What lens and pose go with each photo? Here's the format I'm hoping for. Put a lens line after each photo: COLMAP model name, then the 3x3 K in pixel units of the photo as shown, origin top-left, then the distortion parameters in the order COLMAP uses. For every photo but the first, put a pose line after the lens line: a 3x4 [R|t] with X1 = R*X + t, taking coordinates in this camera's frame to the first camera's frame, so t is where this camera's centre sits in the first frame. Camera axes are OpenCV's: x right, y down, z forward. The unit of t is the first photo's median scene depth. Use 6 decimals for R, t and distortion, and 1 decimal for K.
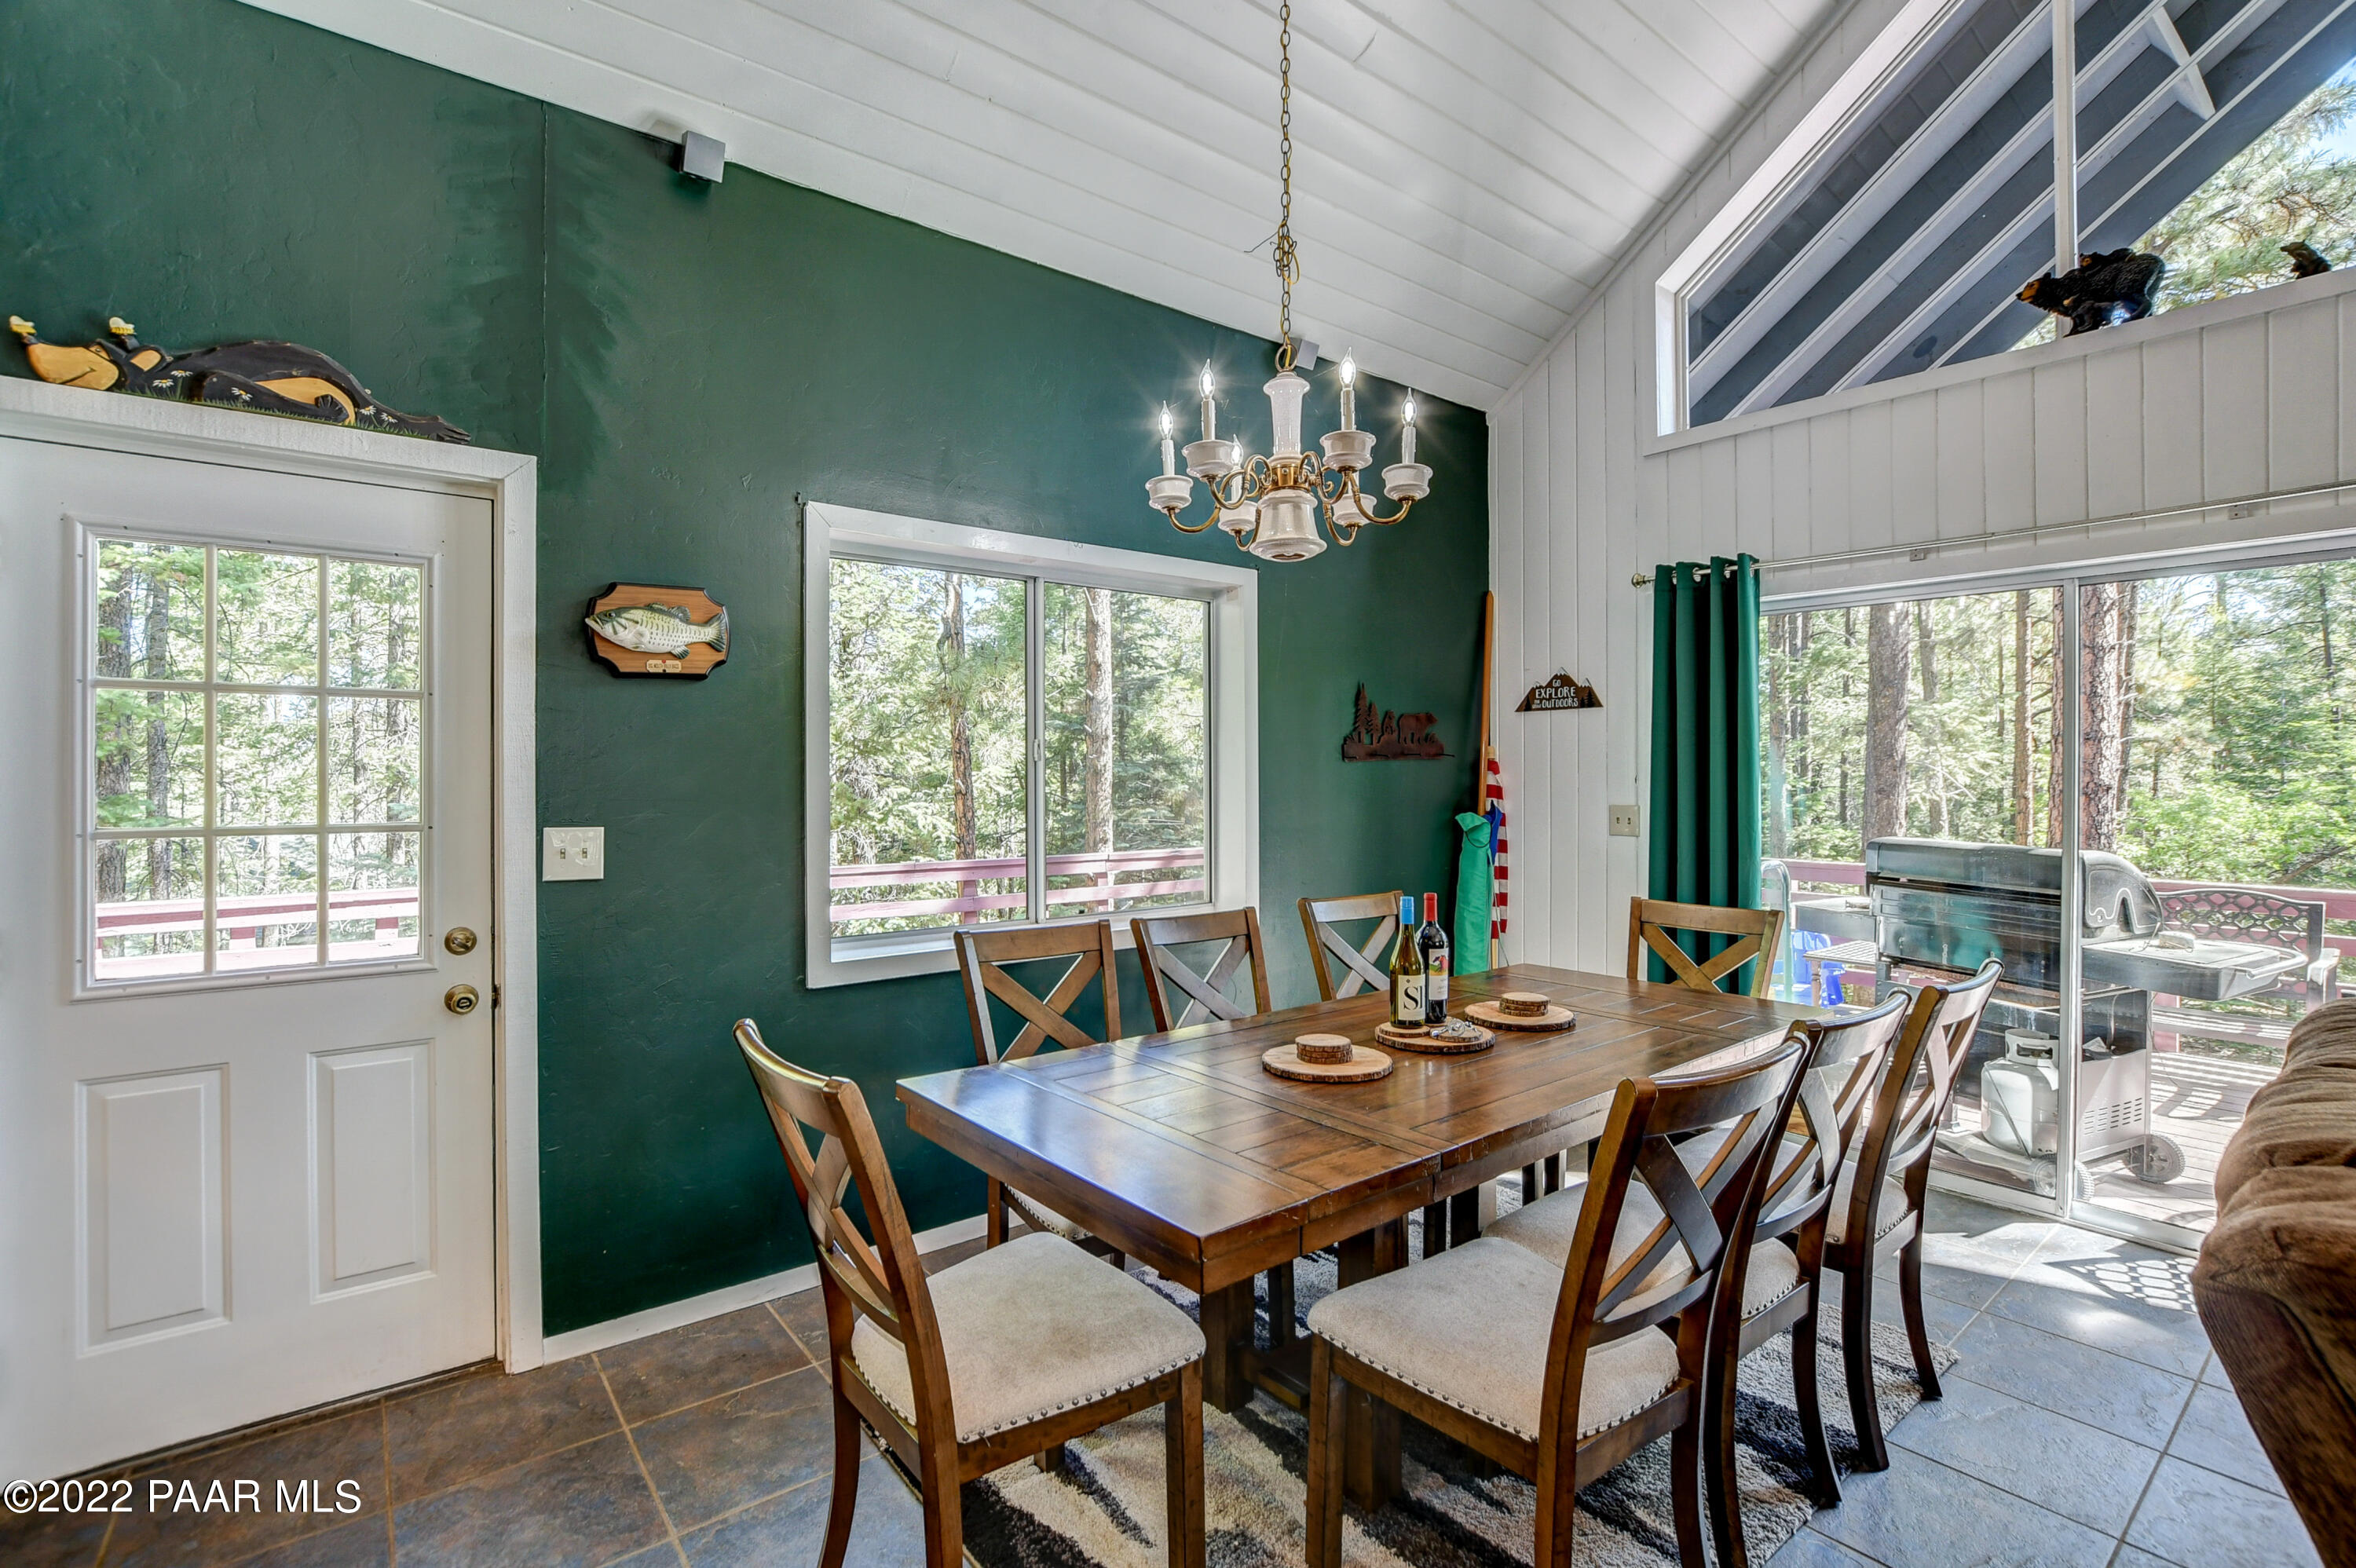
lens RADIAL K [[1069.0, 0, 1176.0], [0, 1069.0, 777.5], [0, 0, 1]] dist [-0.018489, 0.000961]
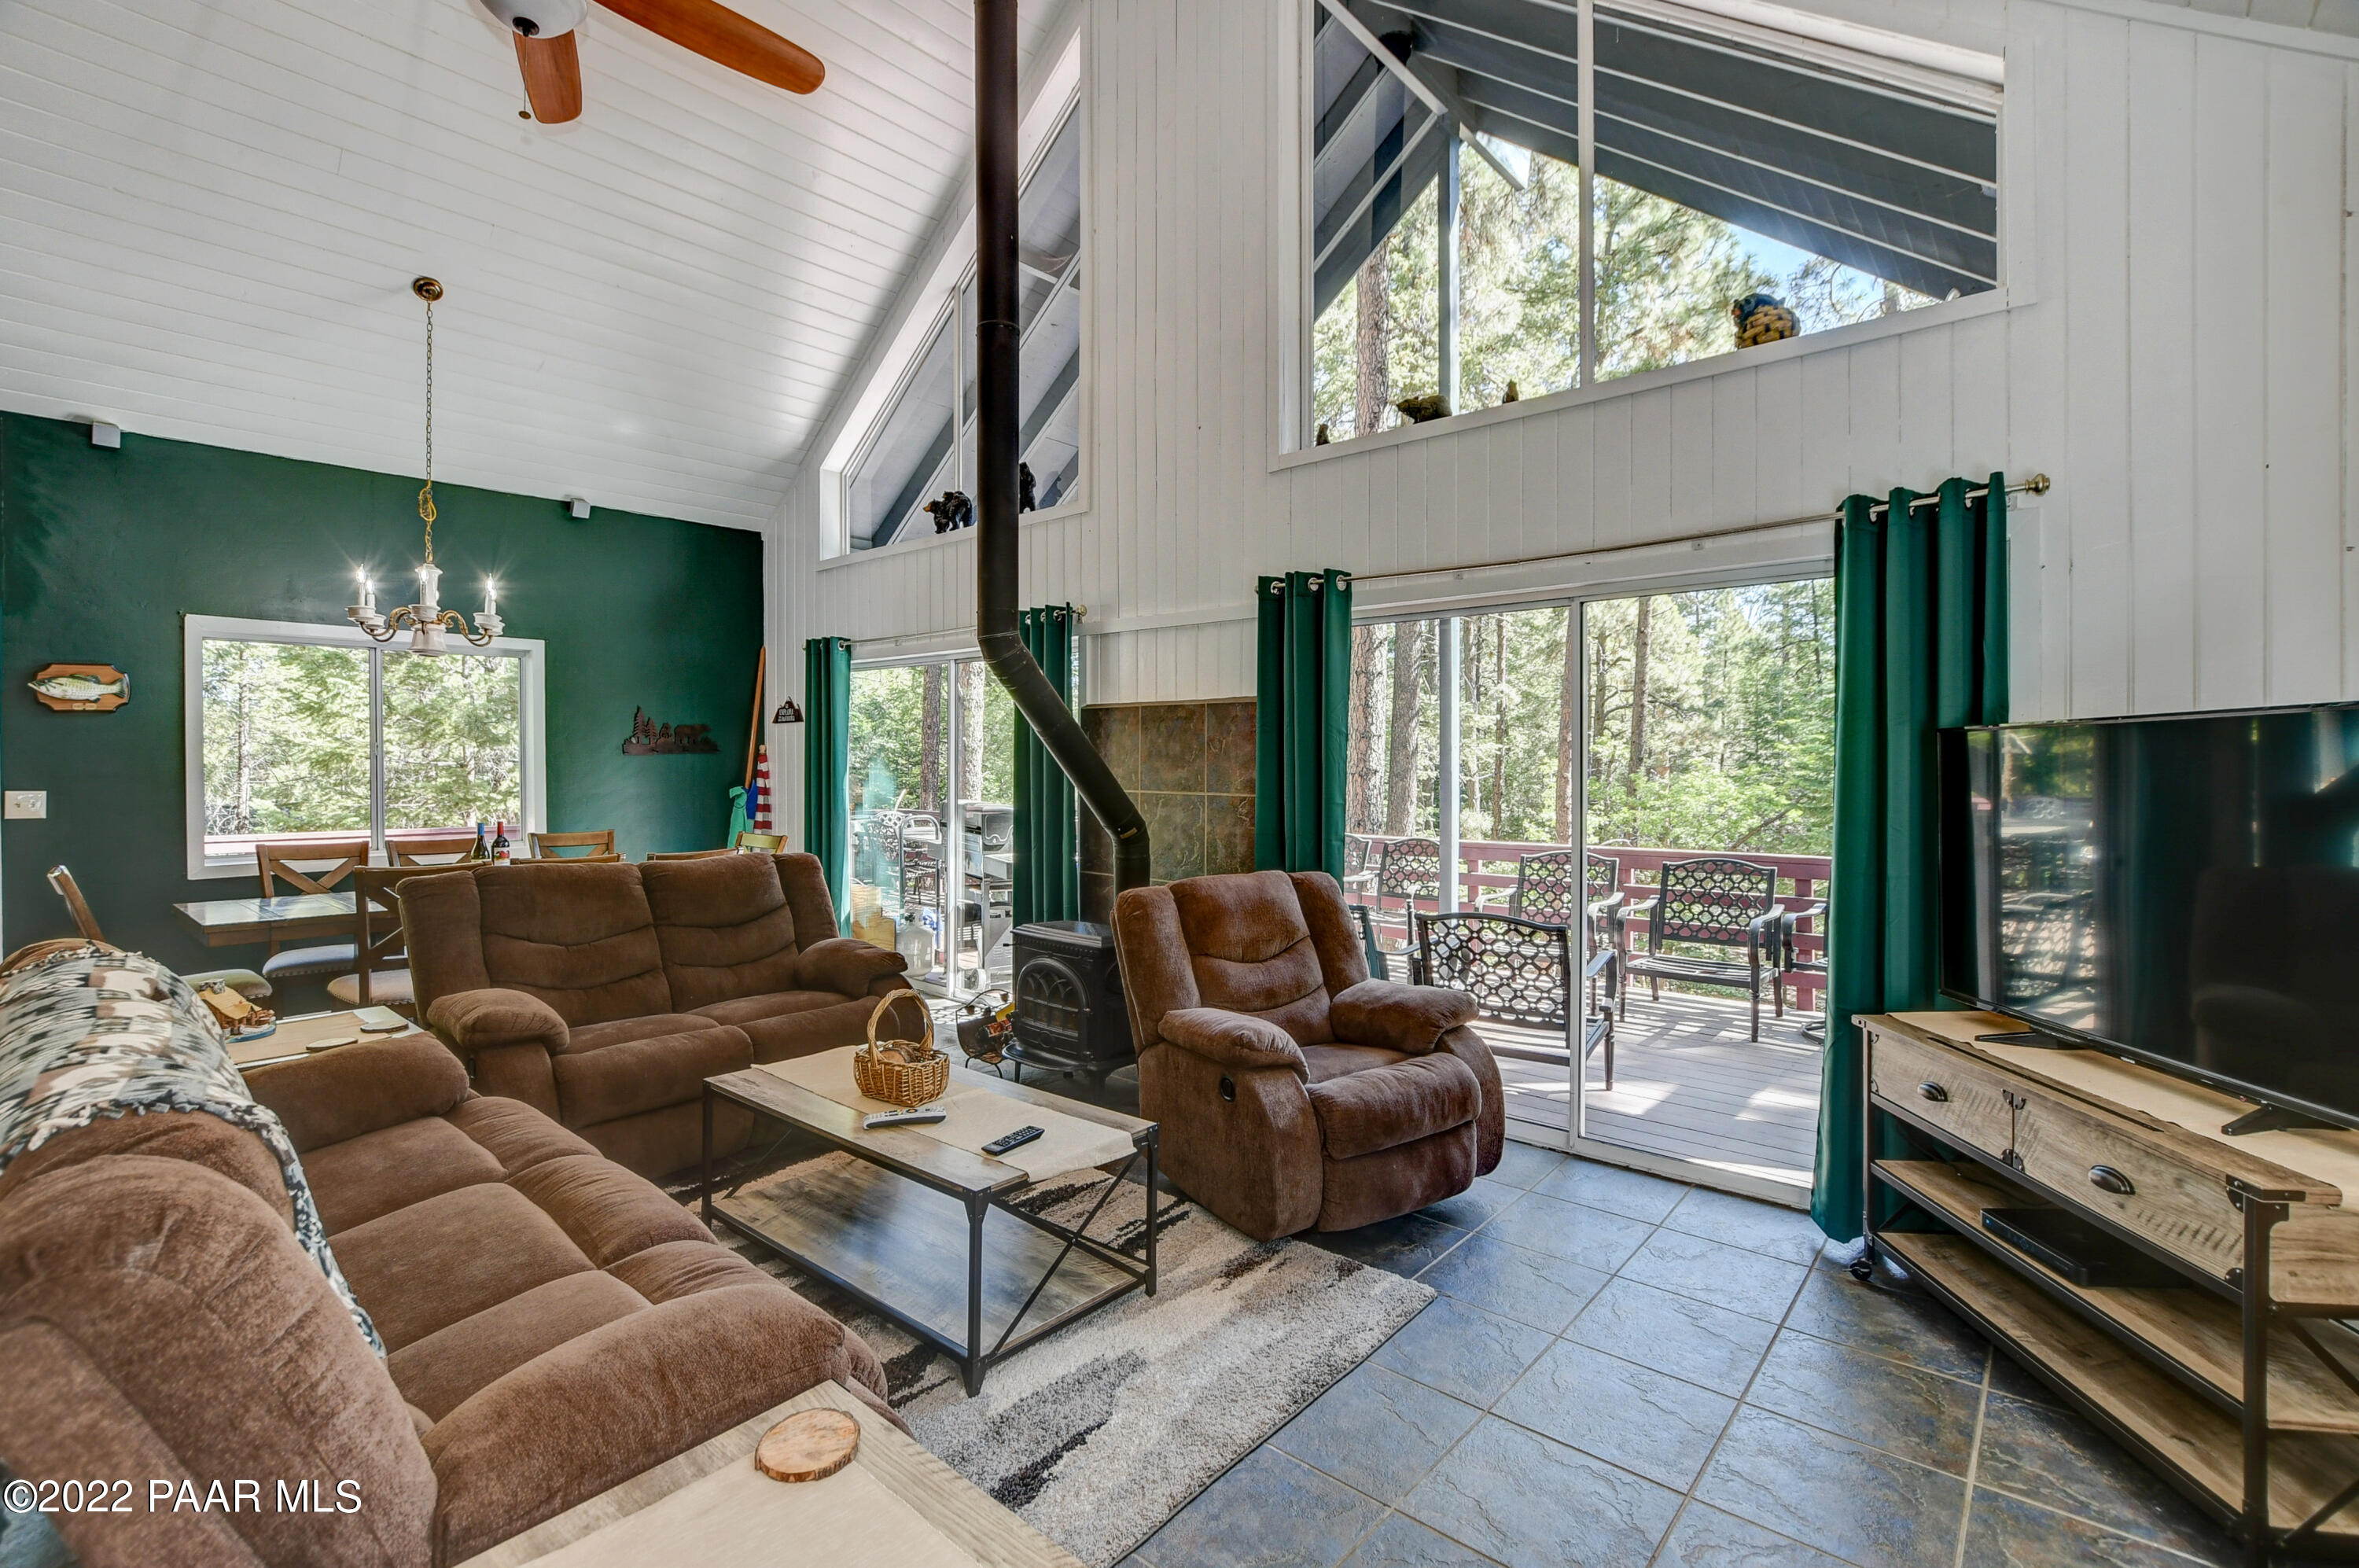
lens RADIAL K [[1070.5, 0, 1185.4], [0, 1070.5, 781.8], [0, 0, 1]] dist [-0.018489, 0.000961]
pose [[0.986694, -0.003266, 0.162555, 1.041115], [0.000577, 0.999862, 0.016586, -0.000605], [-0.162587, -0.016272, 0.986560, -1.055546]]
